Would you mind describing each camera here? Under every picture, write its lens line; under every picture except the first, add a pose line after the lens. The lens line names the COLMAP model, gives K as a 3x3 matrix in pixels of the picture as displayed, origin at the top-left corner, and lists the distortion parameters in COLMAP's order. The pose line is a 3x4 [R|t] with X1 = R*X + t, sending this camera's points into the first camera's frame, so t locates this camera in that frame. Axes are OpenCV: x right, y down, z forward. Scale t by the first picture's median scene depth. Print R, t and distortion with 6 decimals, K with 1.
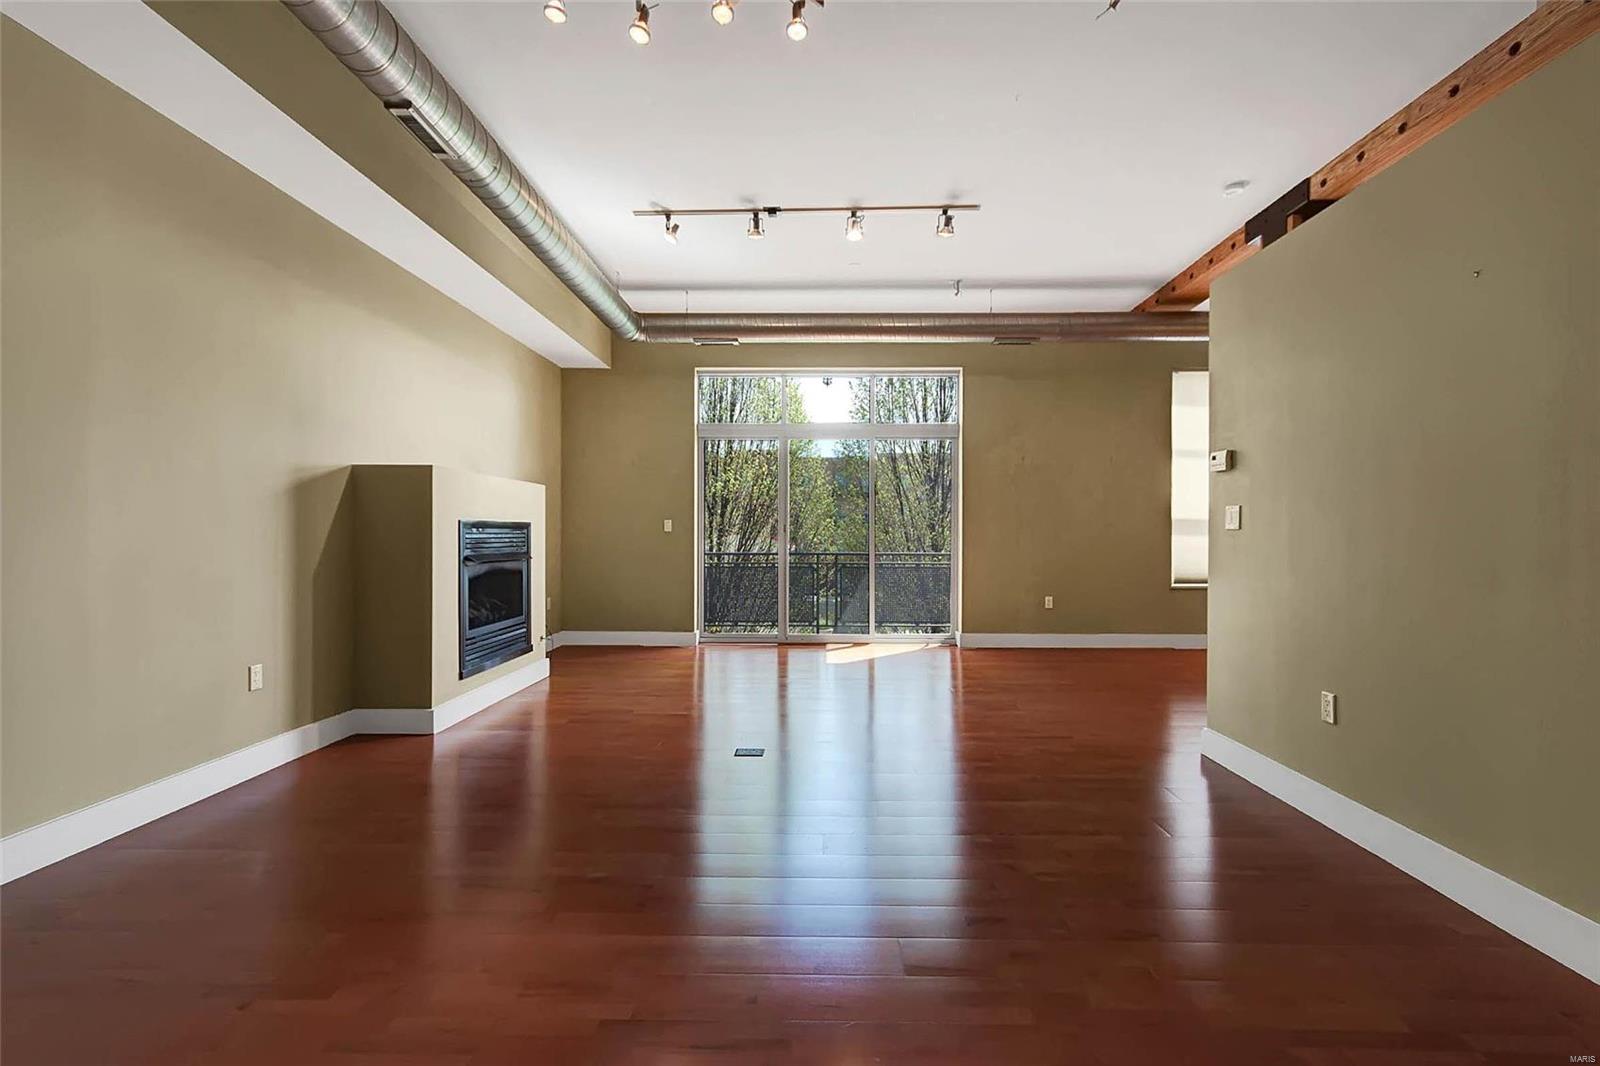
lens RADIAL K [[733.7, 0, 805.1], [0, 733.7, 539.2], [0, 0, 1]] dist [0.002220, 0.000089]
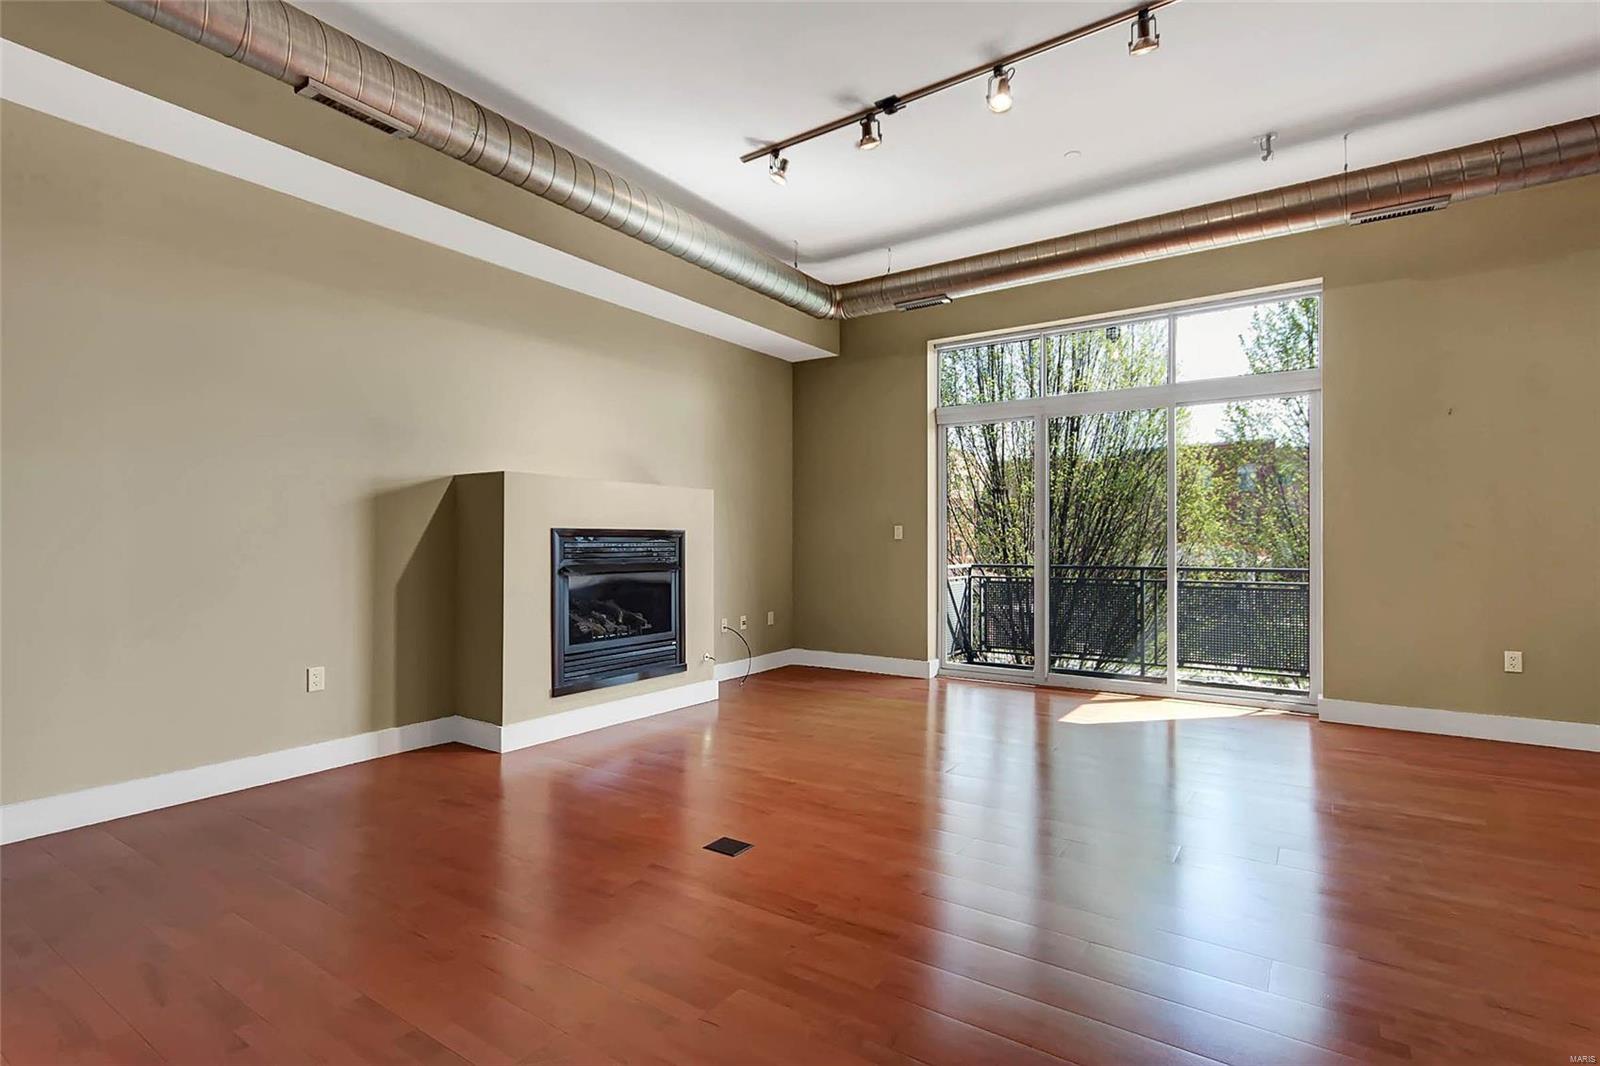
lens RADIAL K [[764.3, 0, 800.9], [0, 764.3, 542.4], [0, 0, 1]] dist [0.012735, -0.000132]
pose [[0.839301, -0.003319, -0.543657, 0.252481], [-0.000956, 0.999971, -0.007580, -0.000694], [0.543666, 0.006882, 0.839273, 0.258603]]
